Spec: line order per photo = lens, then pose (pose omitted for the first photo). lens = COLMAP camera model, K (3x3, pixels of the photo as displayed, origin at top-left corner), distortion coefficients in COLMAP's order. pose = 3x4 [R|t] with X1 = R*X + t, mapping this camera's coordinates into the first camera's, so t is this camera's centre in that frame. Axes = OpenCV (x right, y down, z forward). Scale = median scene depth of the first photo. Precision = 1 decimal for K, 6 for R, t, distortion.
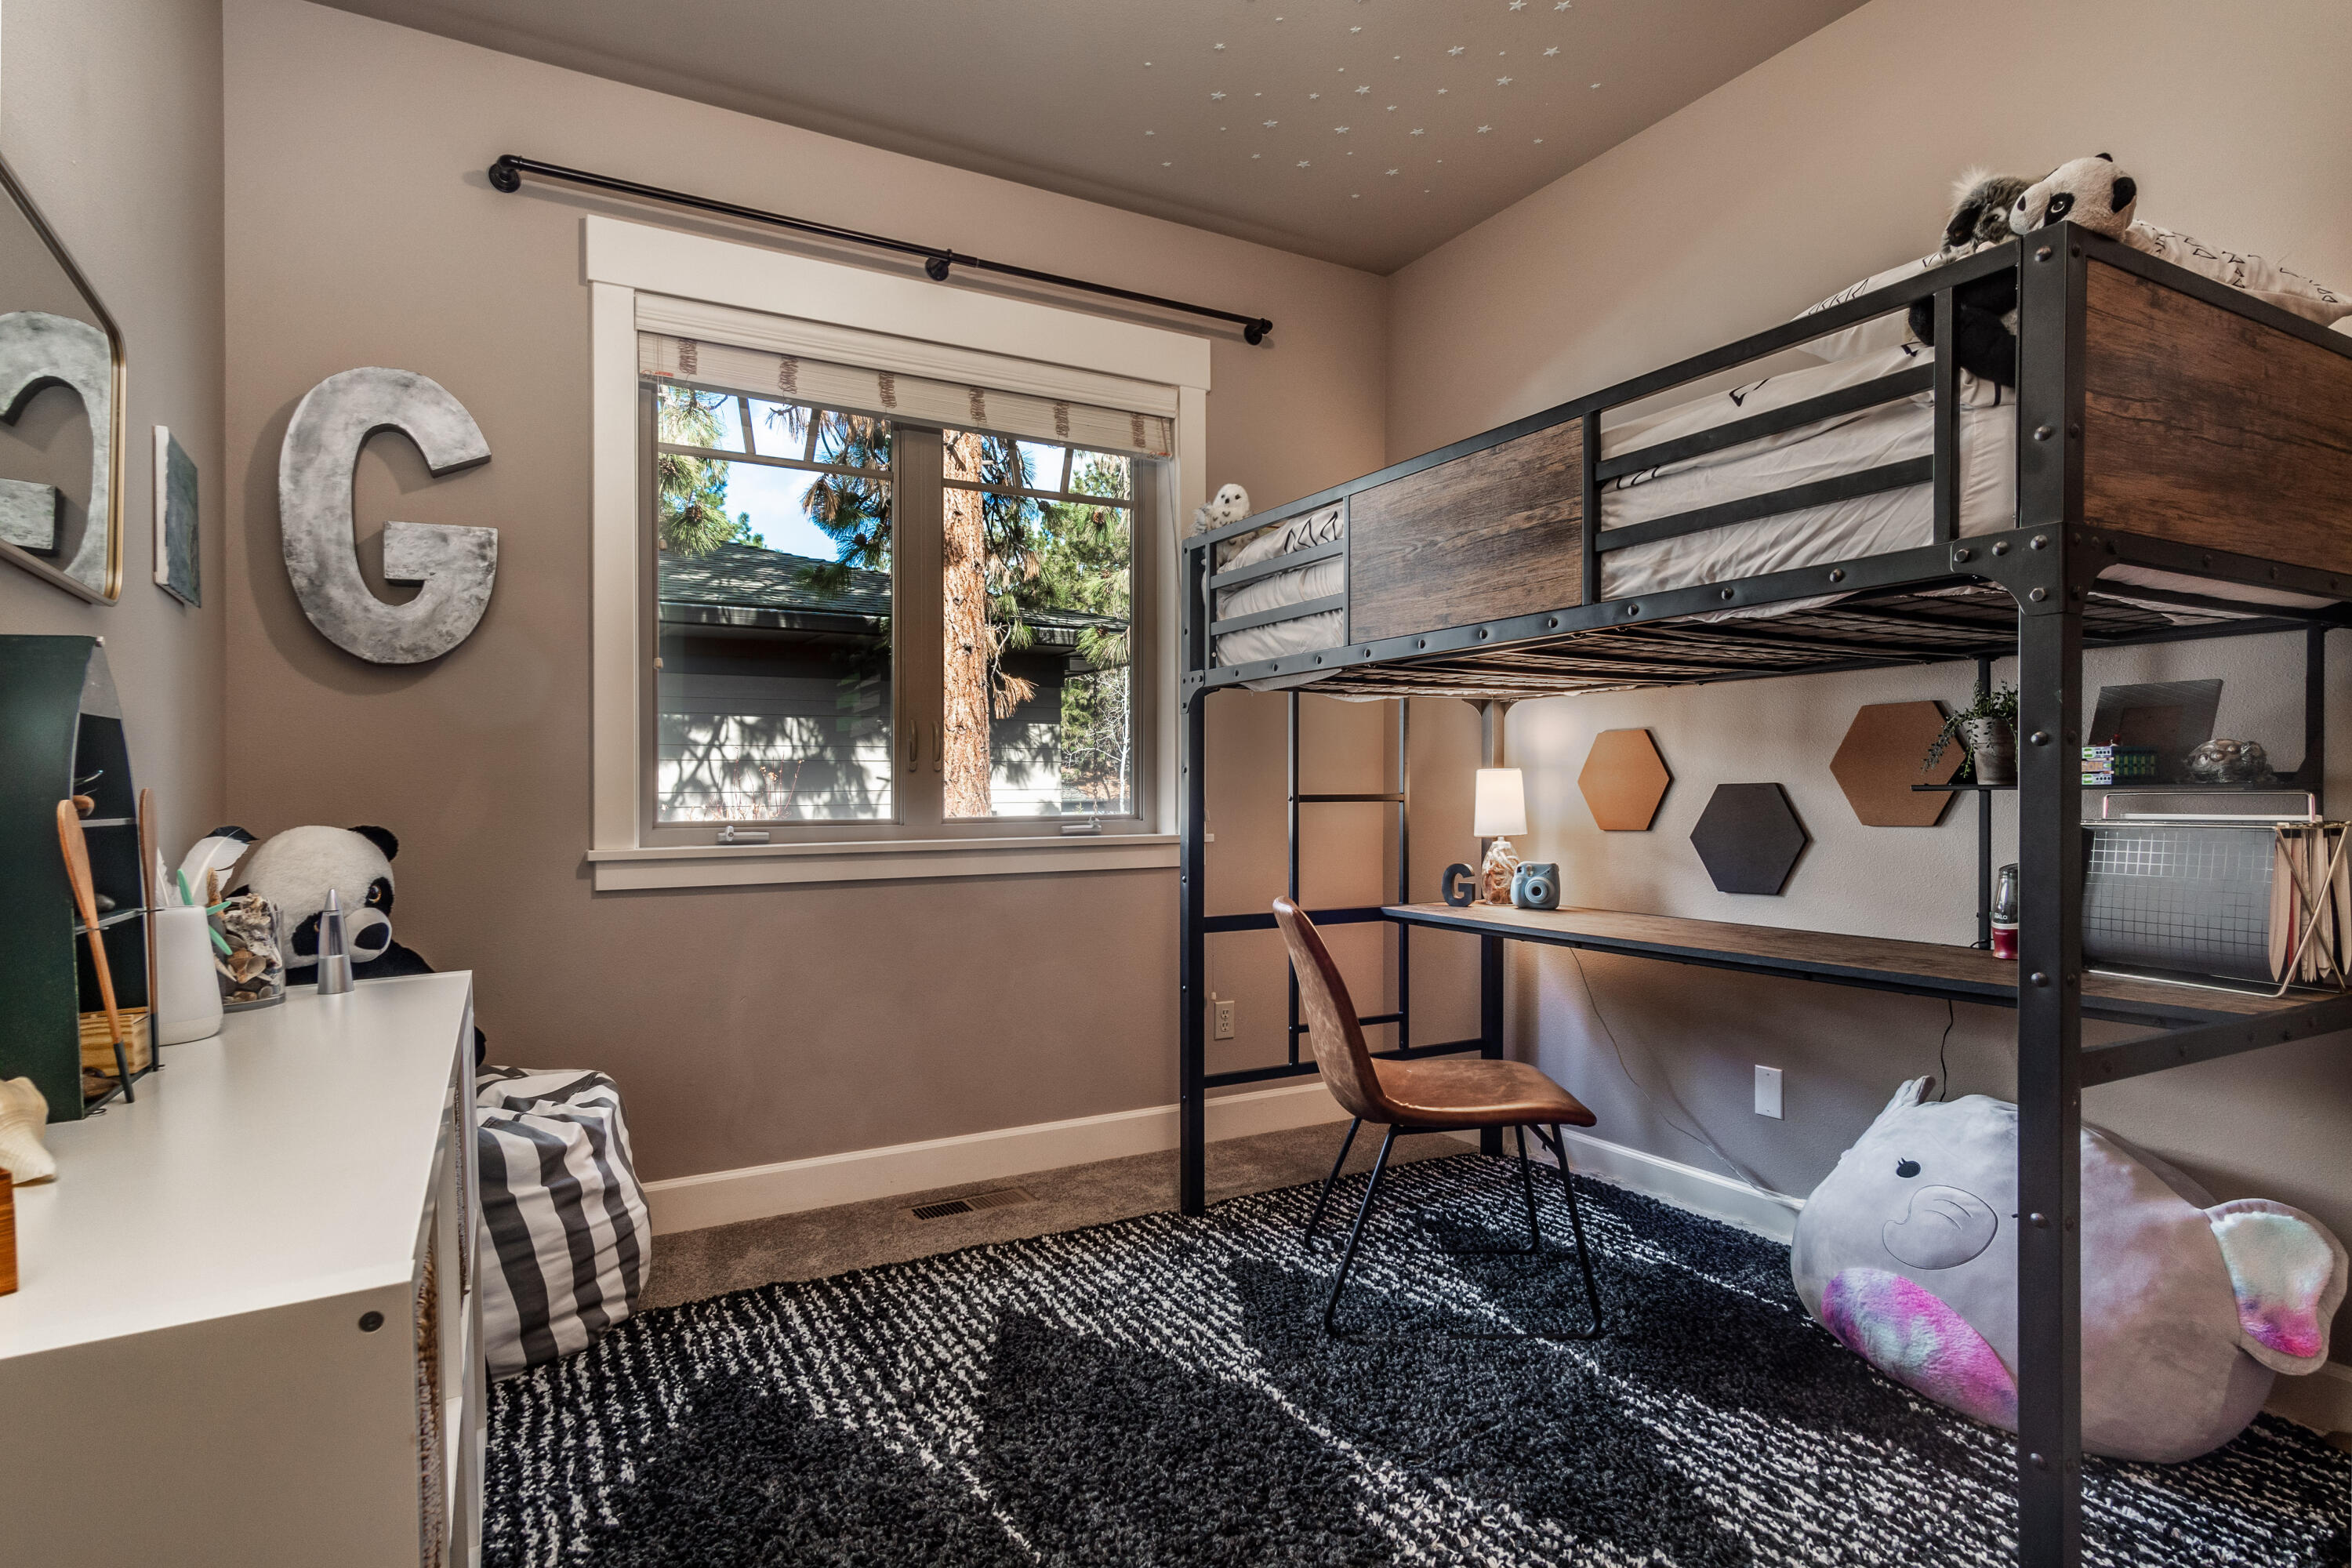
lens RADIAL K [[1272.6, 0, 1171.7], [0, 1272.6, 781.9], [0, 0, 1]] dist [0.000713, 0.002040]
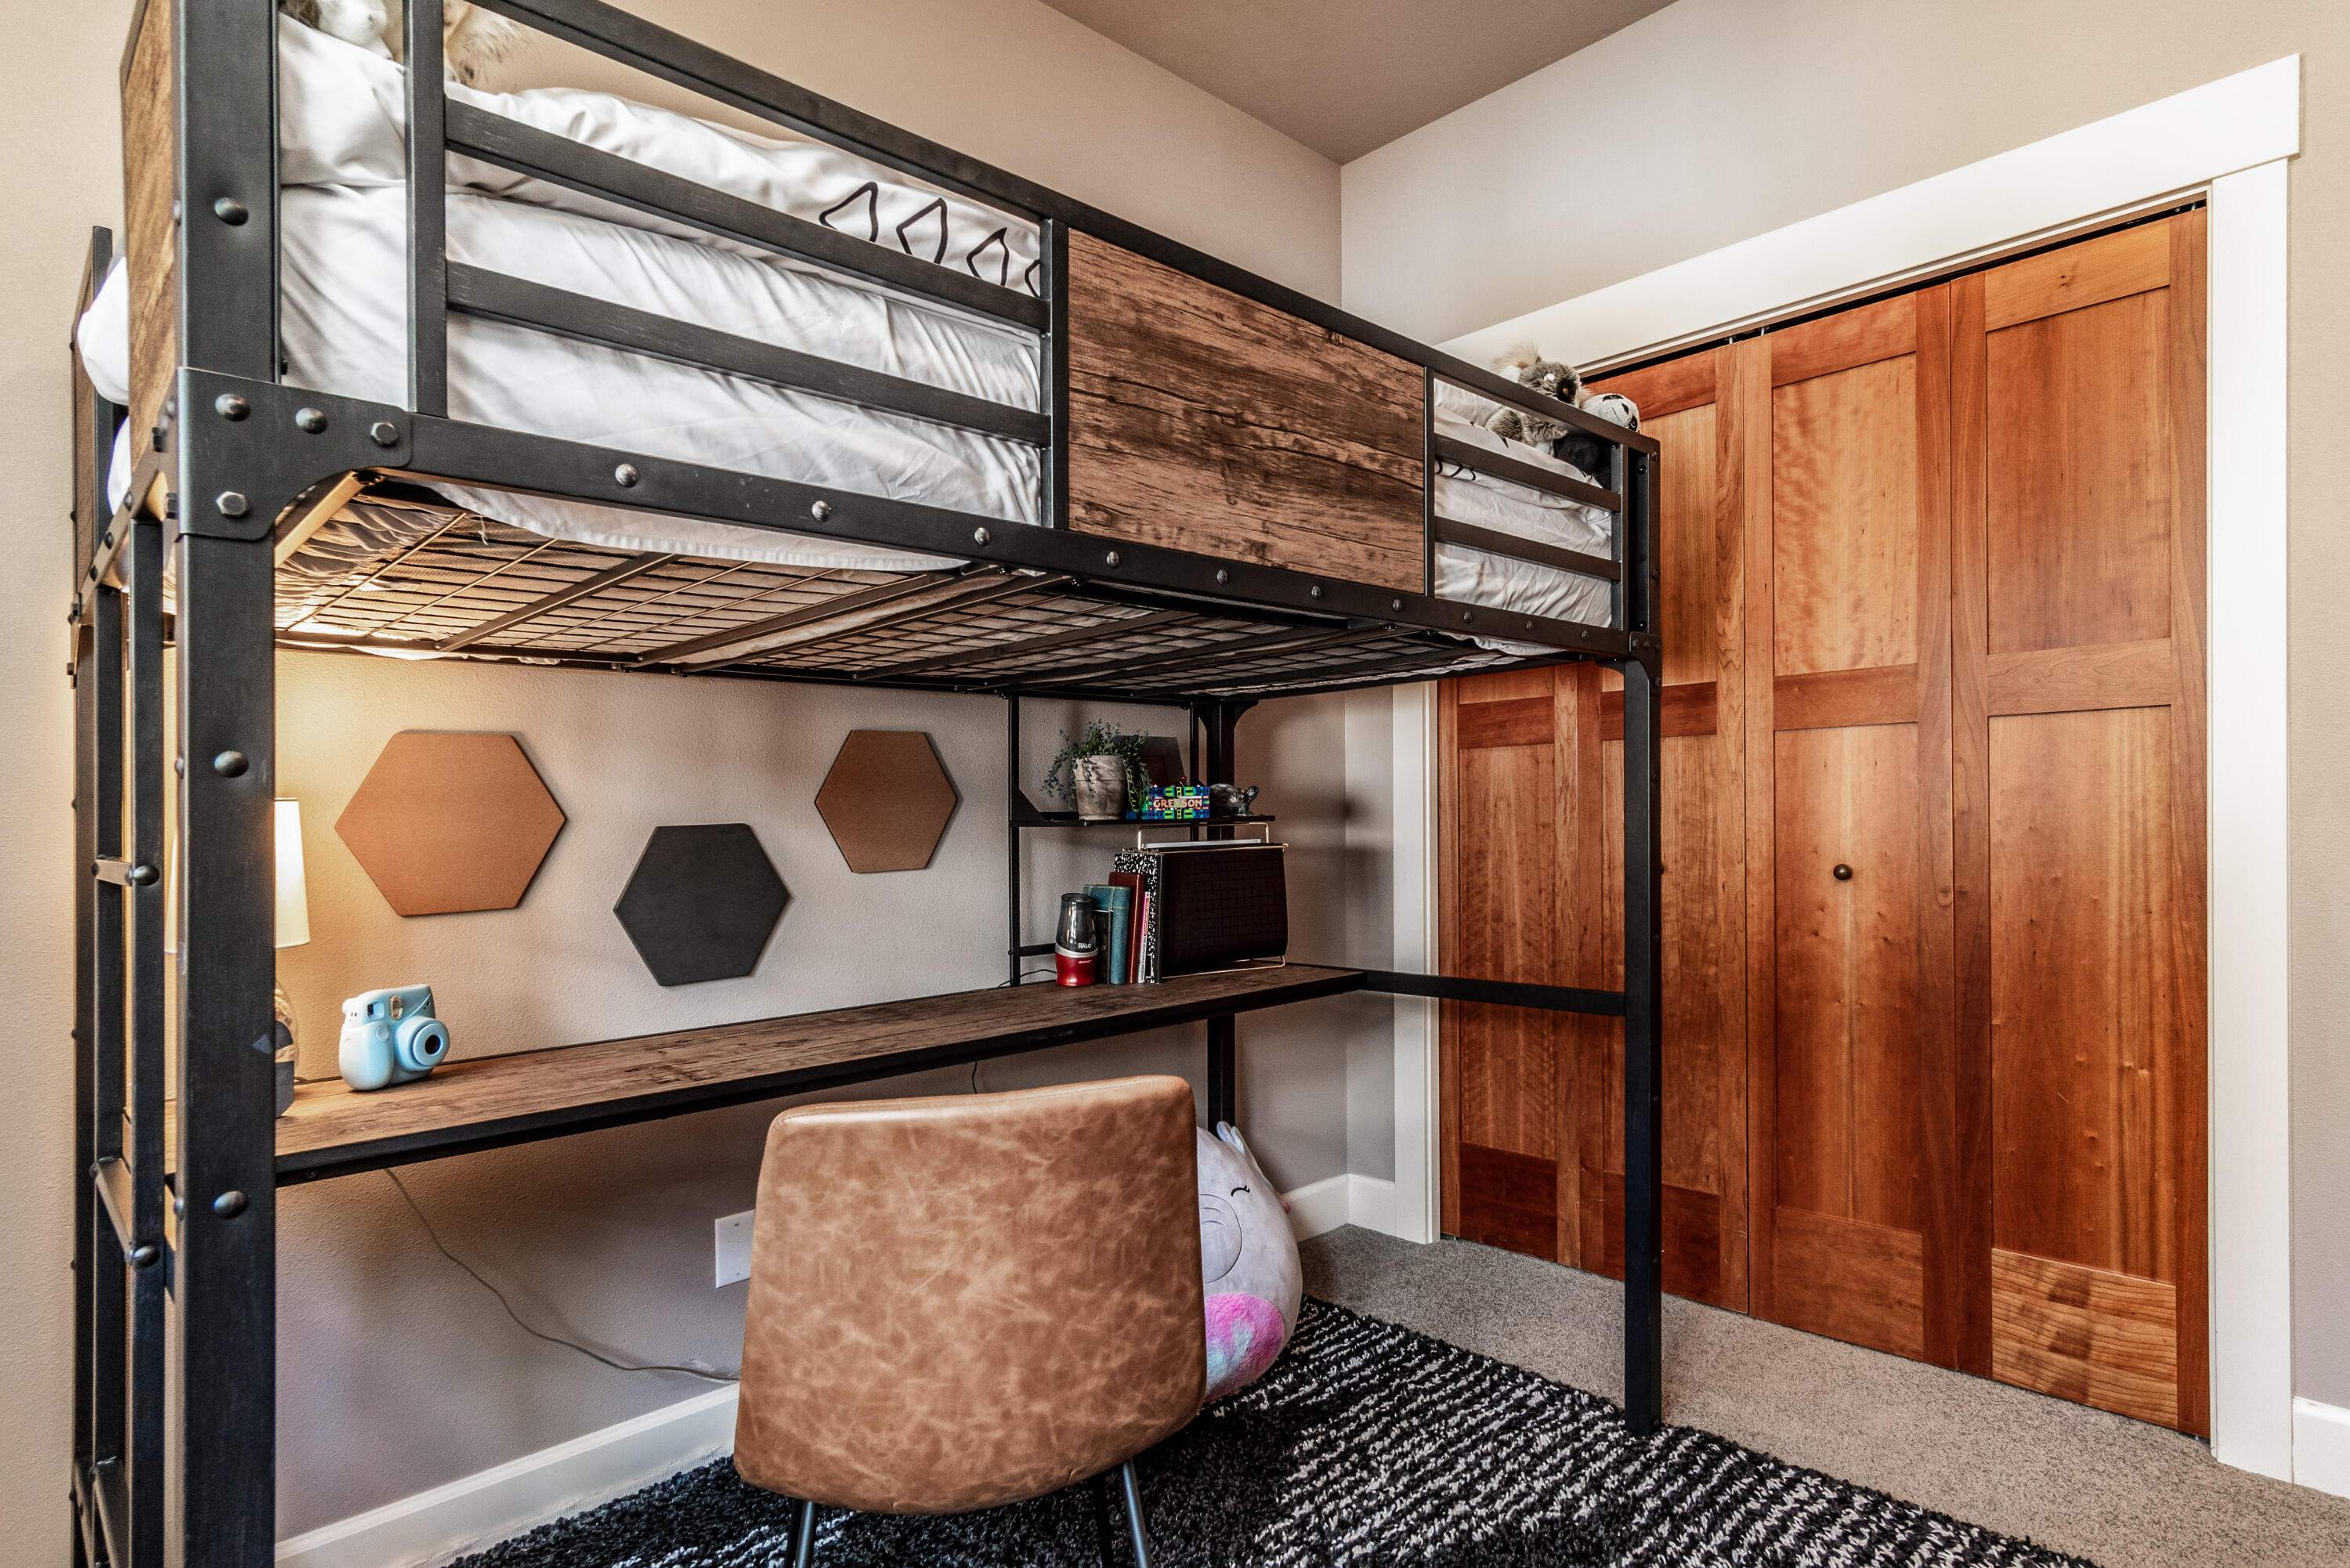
lens RADIAL K [[1271.5, 0, 1180.6], [0, 1271.5, 830.3], [0, 0, 1]] dist [0.000713, 0.002040]
pose [[-0.270747, -0.000708, 0.962650, -0.320714], [0.017810, 0.999825, 0.005744, 0.005177], [-0.962486, 0.018700, -0.270687, 1.021510]]
